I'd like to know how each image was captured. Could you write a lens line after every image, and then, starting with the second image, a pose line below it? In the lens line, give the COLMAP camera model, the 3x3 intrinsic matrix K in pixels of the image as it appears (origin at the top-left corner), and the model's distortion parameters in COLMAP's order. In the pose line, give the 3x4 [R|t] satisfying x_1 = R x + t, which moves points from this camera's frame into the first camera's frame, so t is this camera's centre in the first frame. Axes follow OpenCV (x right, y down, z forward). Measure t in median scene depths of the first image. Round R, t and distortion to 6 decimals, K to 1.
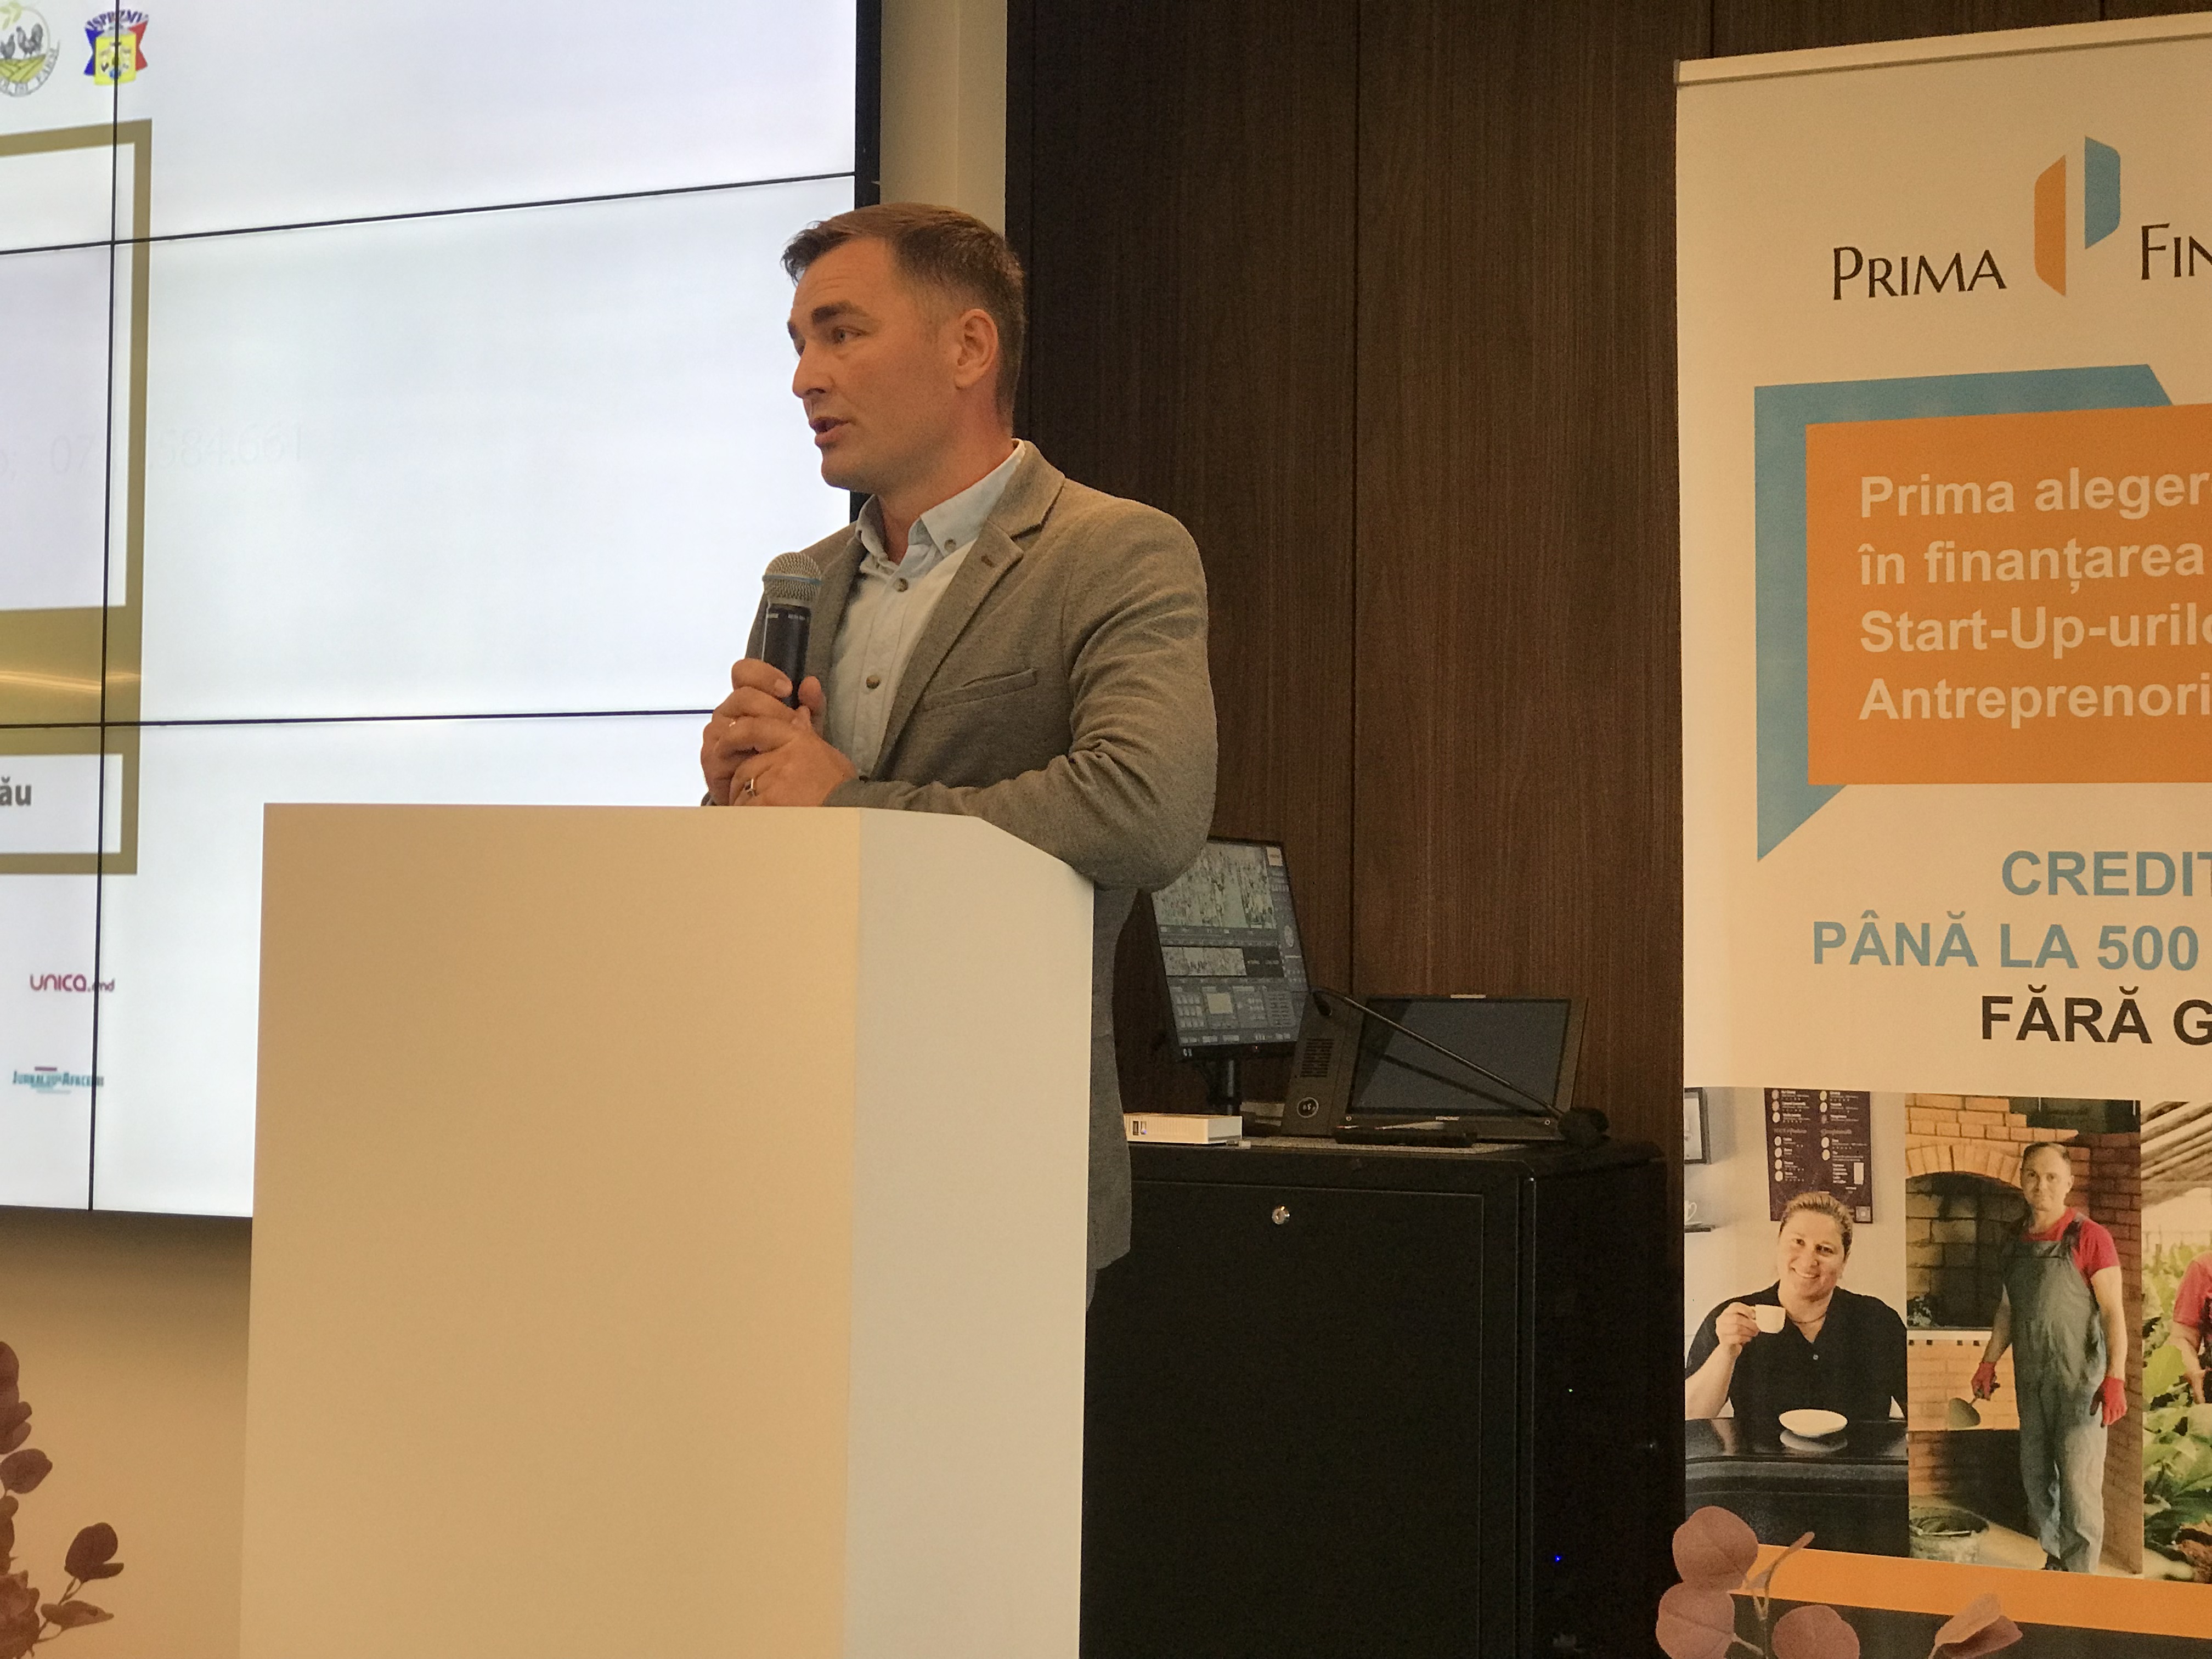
lens RADIAL K [[3650.1, 0, 1086.7], [0, 3650.1, 809.4], [0, 0, 1]] dist [0.039937, 0.057906]
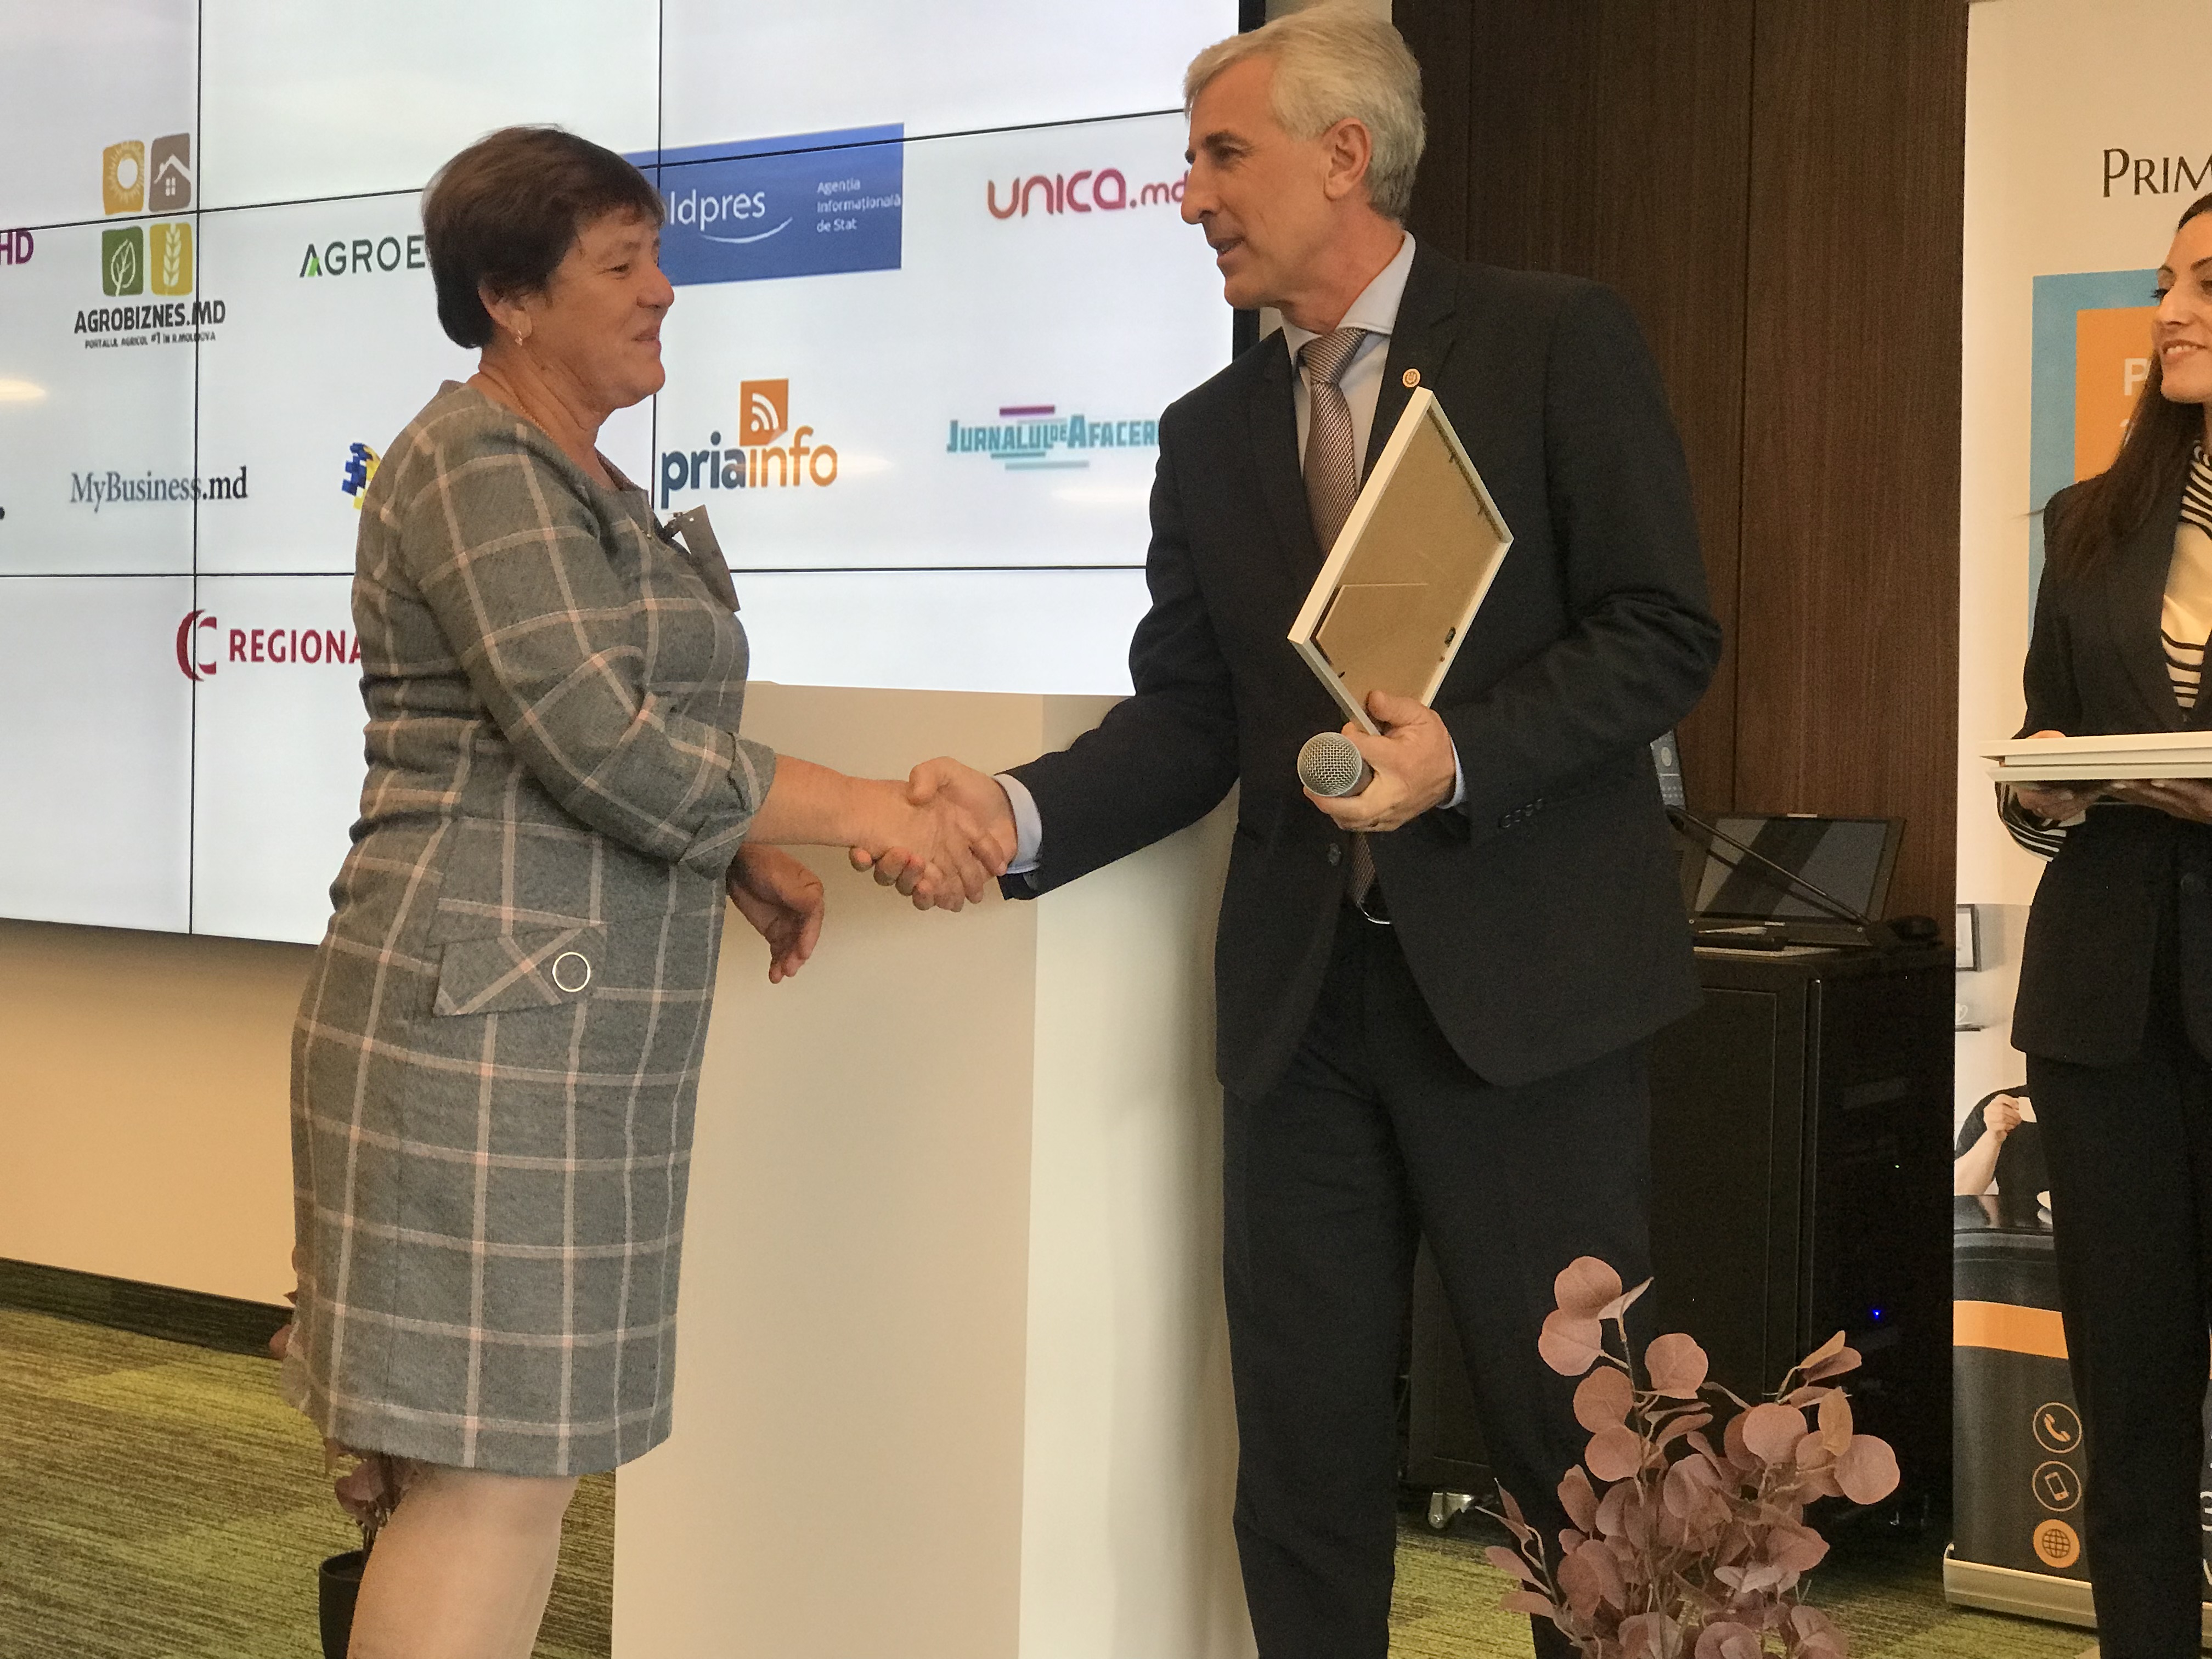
lens RADIAL K [[3650.1, 0, 1086.7], [0, 3650.1, 809.4], [0, 0, 1]] dist [0.039937, 0.057906]
pose [[0.975941, 0.015347, -0.217493, 0.146303], [-0.000248, 0.997597, 0.069280, -0.031003], [0.218034, -0.067559, 0.973600, -0.155045]]
